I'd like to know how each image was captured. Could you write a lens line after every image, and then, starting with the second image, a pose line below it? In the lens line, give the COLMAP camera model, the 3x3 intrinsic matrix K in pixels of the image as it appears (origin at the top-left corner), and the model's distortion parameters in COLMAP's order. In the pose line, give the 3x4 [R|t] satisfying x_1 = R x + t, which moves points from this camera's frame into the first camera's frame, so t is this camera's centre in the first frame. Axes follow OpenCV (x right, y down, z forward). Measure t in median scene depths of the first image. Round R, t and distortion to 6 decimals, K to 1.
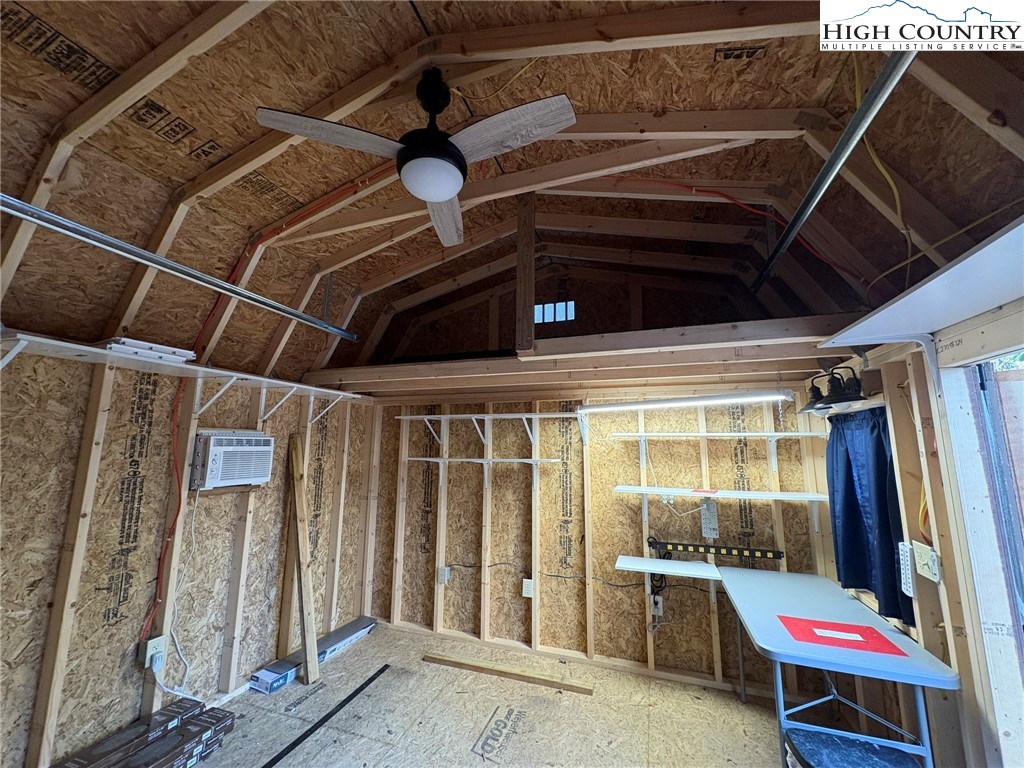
lens RADIAL K [[404.2, 0, 508.0], [0, 404.2, 385.4], [0, 0, 1]] dist [0.000070, 0.000111]
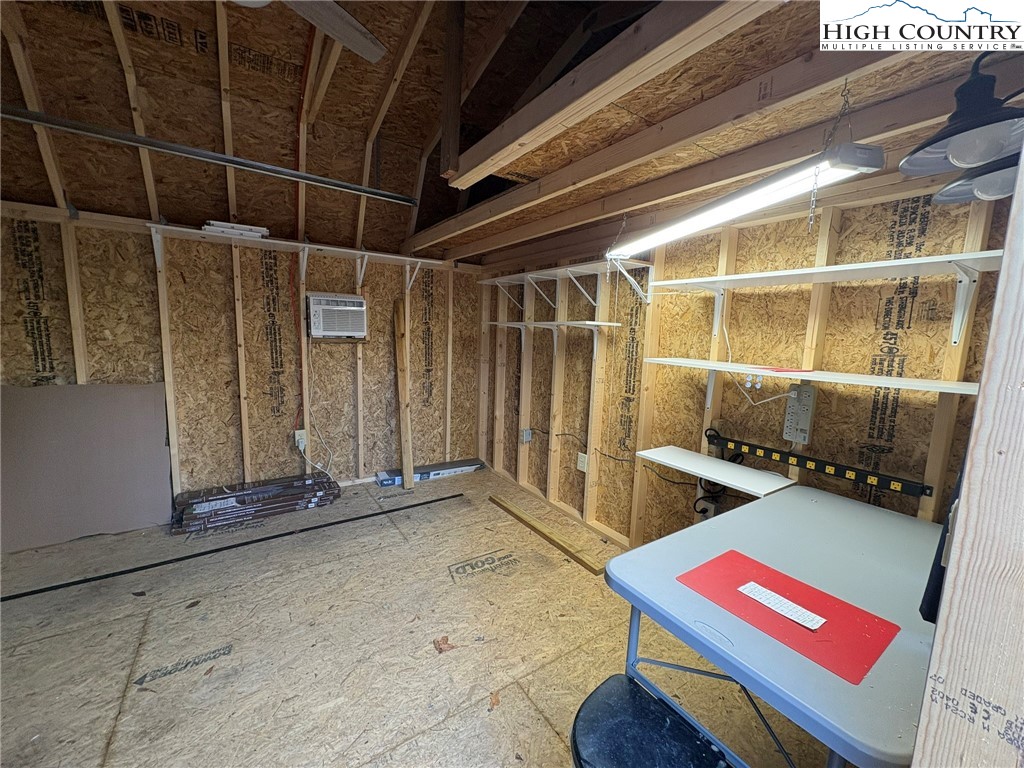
lens RADIAL K [[404.2, 0, 510.3], [0, 404.2, 384.3], [0, 0, 1]] dist [0.000070, 0.000111]
pose [[0.800495, 0.096805, -0.591470, 0.508244], [0.064941, 0.967050, 0.246166, 0.101070], [0.595811, -0.235465, 0.767832, 0.260776]]
